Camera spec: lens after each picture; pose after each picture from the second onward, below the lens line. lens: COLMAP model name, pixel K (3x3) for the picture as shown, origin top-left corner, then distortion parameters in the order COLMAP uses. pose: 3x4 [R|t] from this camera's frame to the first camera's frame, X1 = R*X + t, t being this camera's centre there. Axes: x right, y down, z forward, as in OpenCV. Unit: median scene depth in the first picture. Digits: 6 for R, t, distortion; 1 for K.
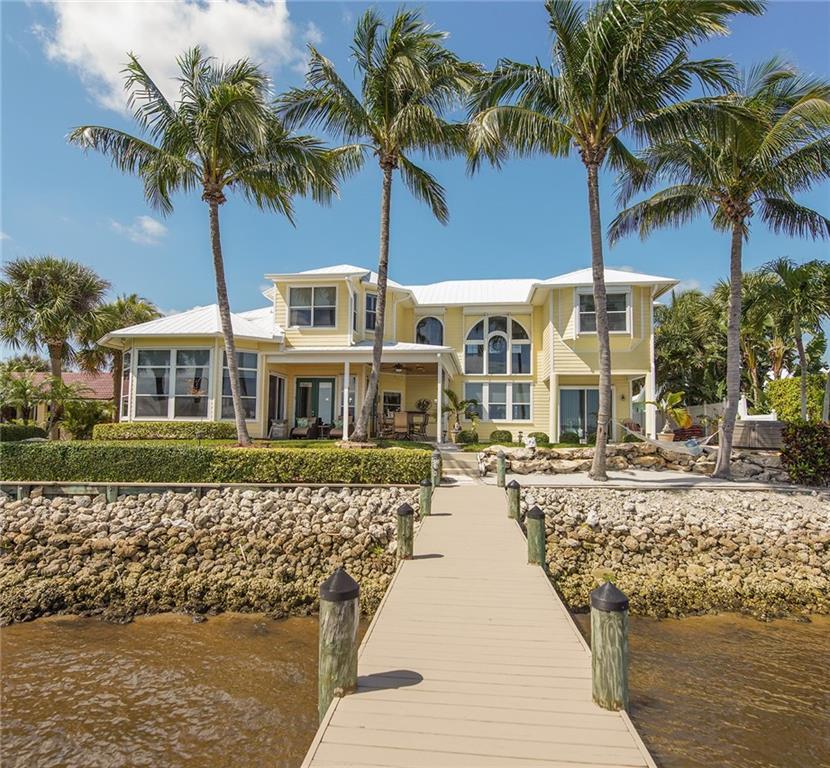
lens RADIAL K [[557.8, 0, 408.5], [0, 557.8, 388.5], [0, 0, 1]] dist [0.008101, 0.000782]
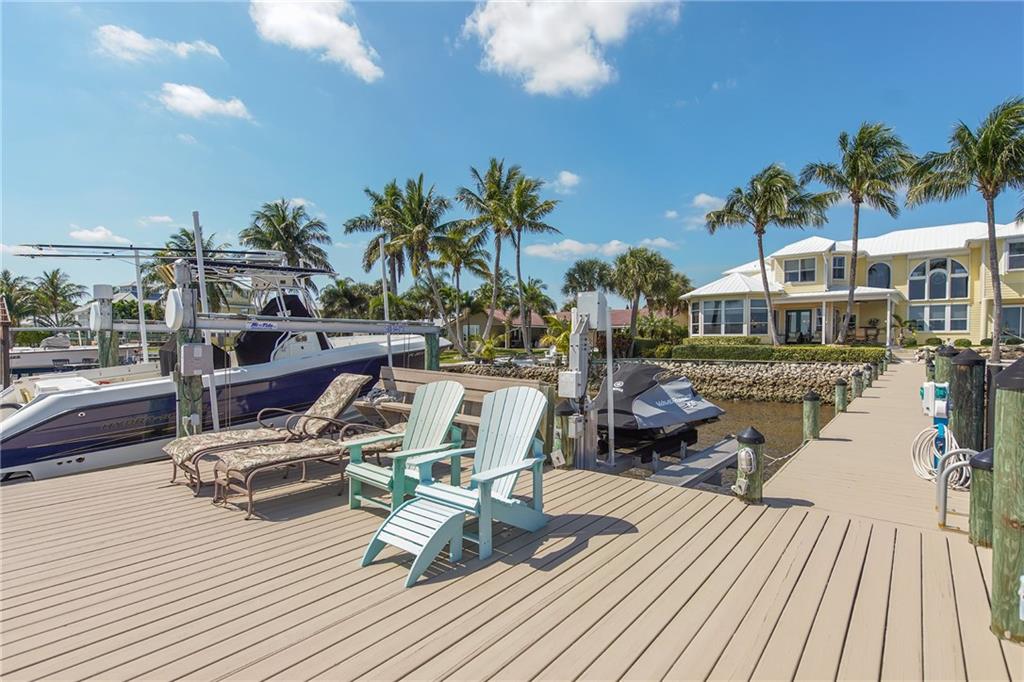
lens RADIAL K [[487.2, 0, 528.6], [0, 487.2, 352.6], [0, 0, 1]] dist [0.004891, 0.000582]
pose [[0.842731, -0.000225, -0.538334, -0.062702], [0.051564, 0.995436, 0.080304, -0.054806], [0.535859, -0.095433, 0.838897, -0.790565]]
